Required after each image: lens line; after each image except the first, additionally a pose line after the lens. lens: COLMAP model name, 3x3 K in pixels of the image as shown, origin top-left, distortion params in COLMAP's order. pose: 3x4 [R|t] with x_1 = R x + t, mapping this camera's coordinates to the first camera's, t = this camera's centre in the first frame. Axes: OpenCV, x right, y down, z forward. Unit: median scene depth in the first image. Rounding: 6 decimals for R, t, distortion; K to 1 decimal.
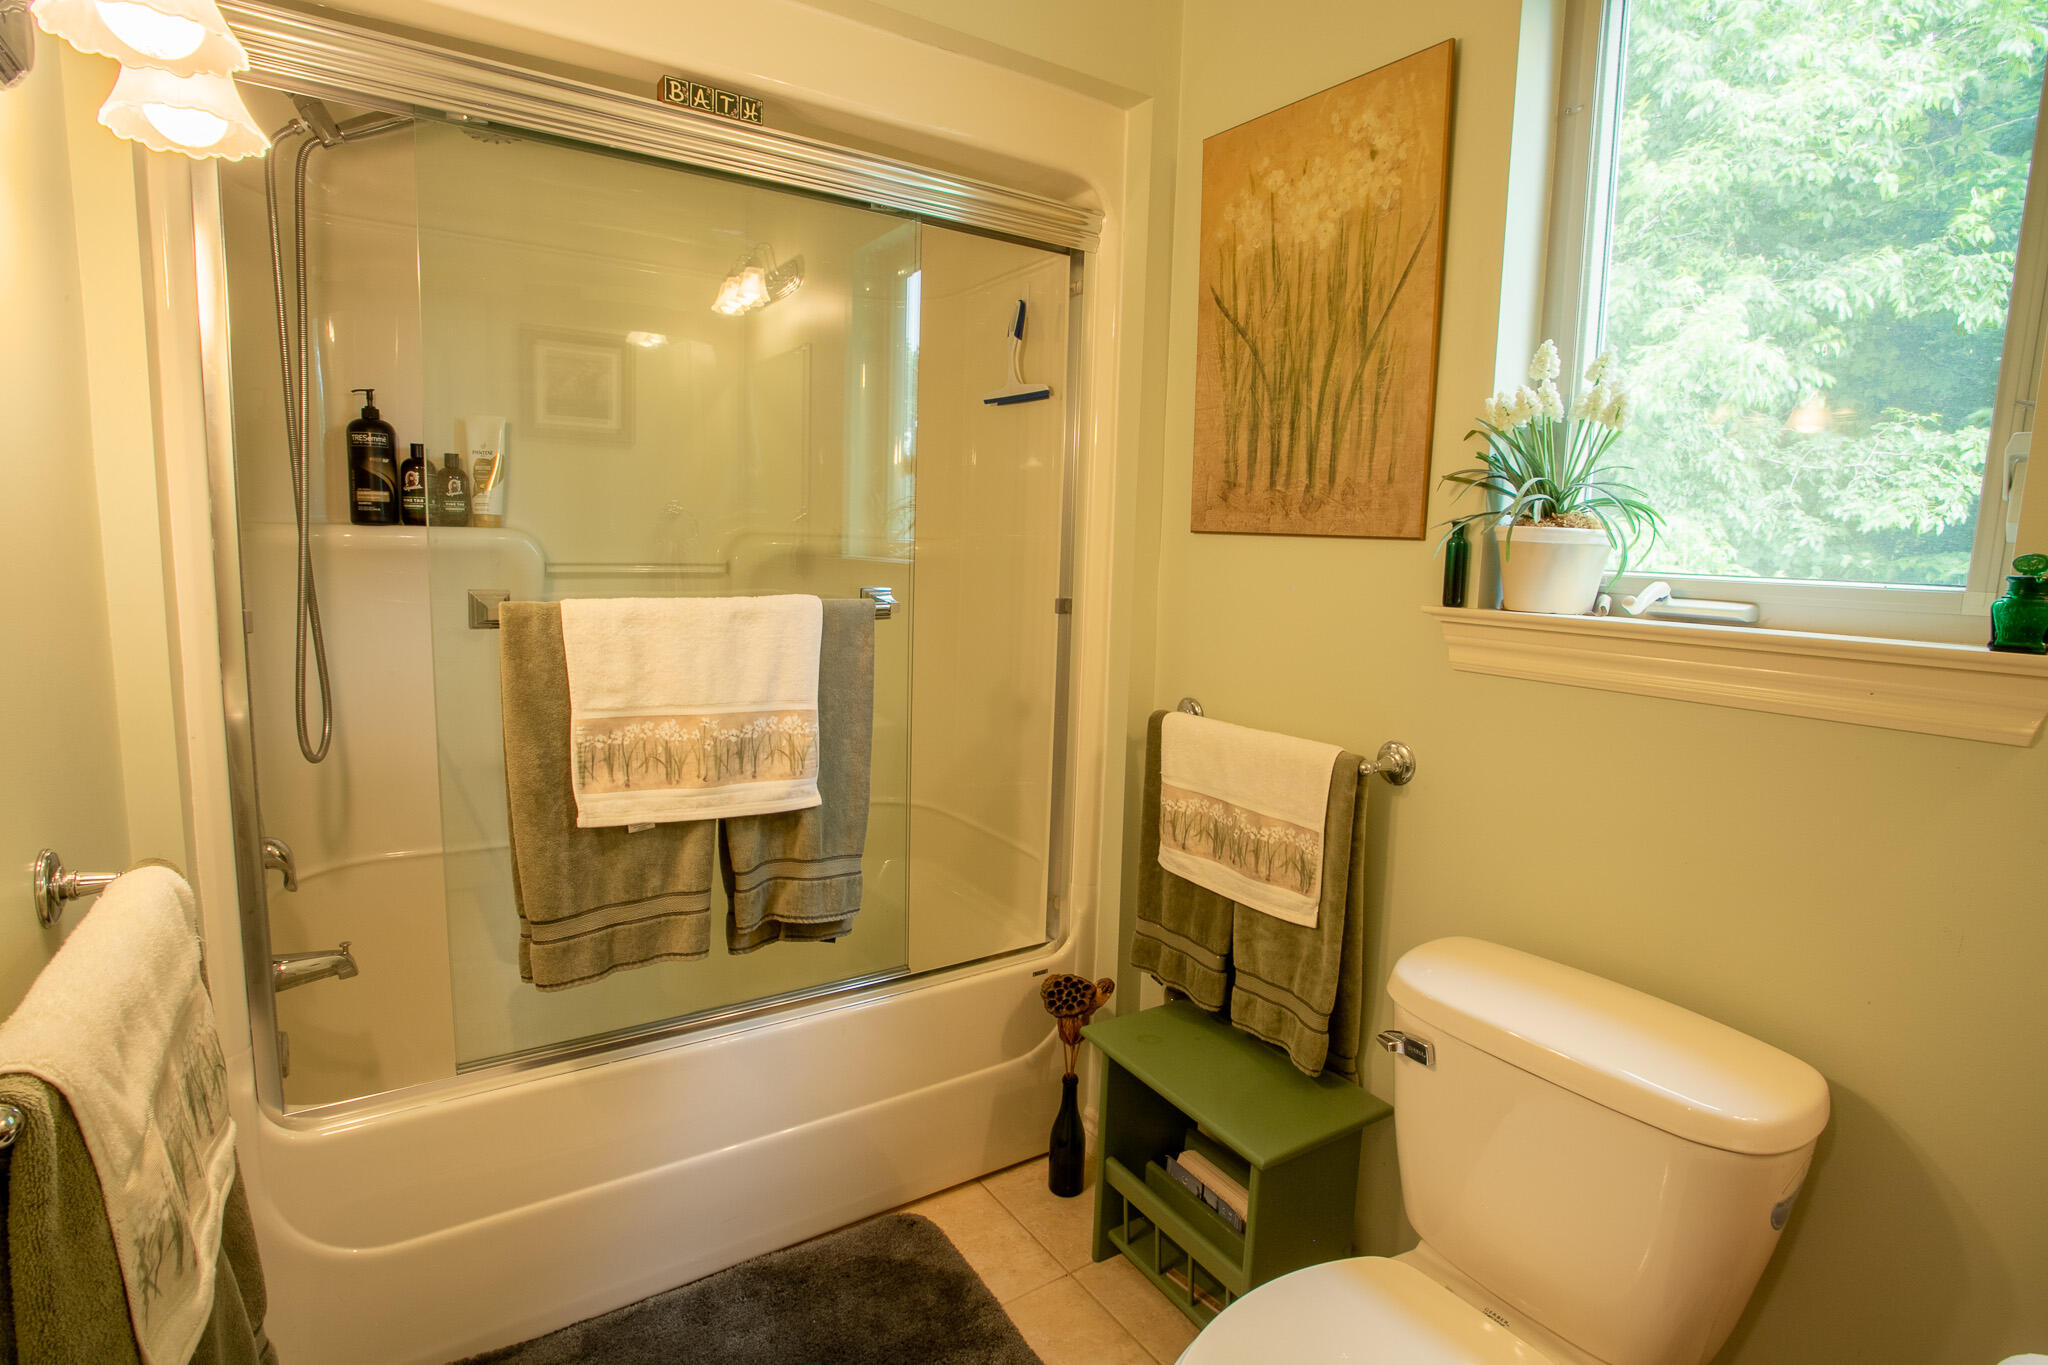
lens RADIAL K [[994.4, 0, 1027.2], [0, 994.4, 672.3], [0, 0, 1]] dist [-0.080465, 0.031596]
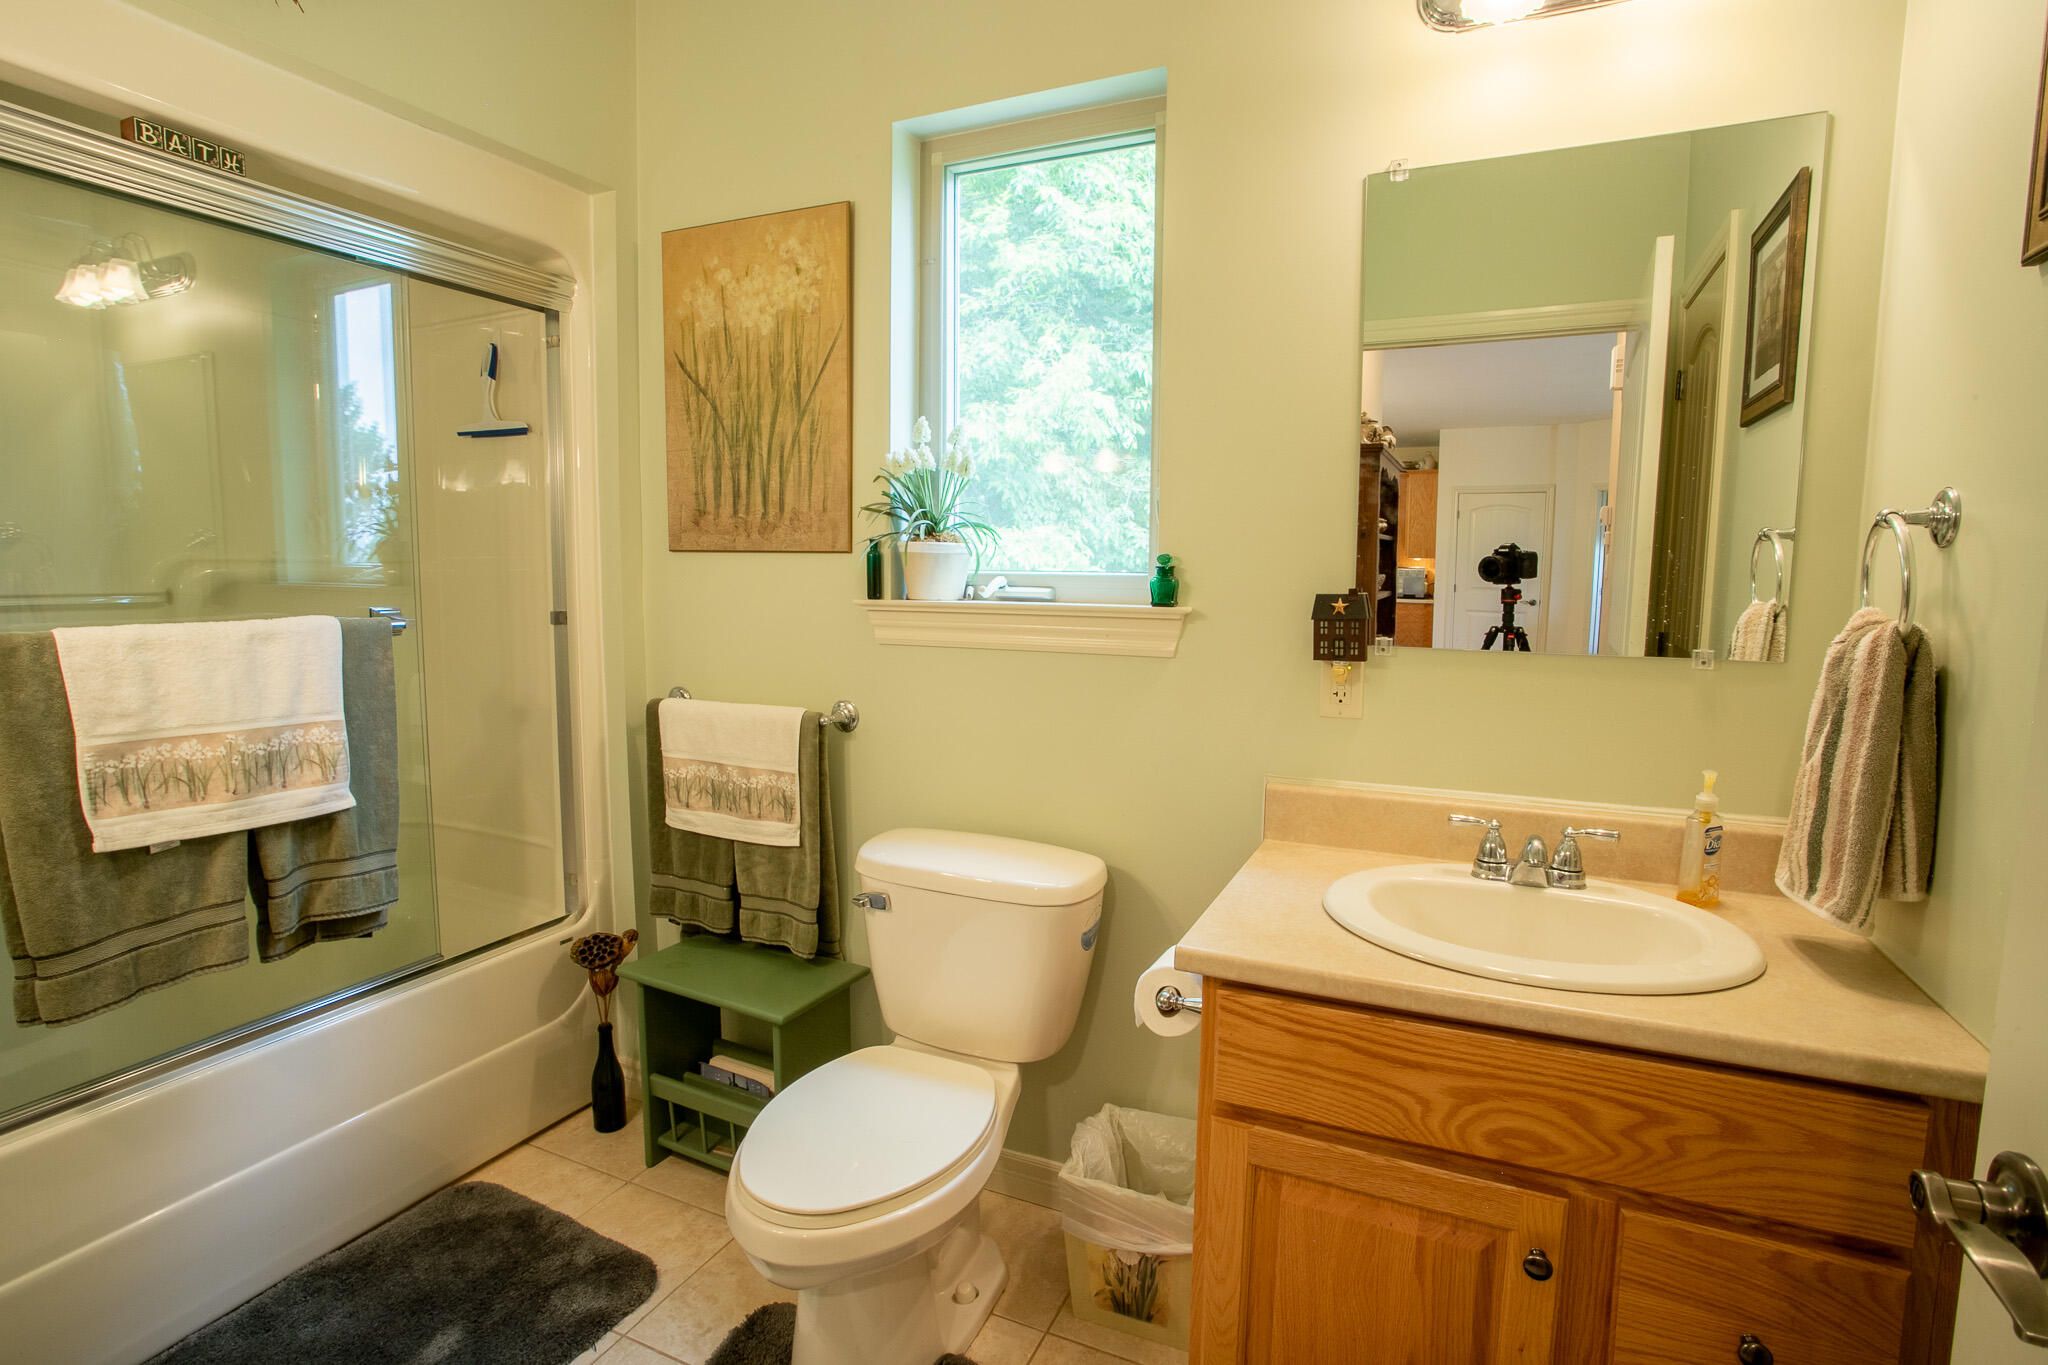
lens RADIAL K [[994.4, 0, 1027.2], [0, 994.4, 672.3], [0, 0, 1]] dist [-0.080465, 0.031596]
pose [[0.851713, -0.075896, 0.518482, -0.114706], [0.083754, 0.996452, 0.008278, 0.039733], [-0.517271, 0.036375, 0.855048, -0.298922]]
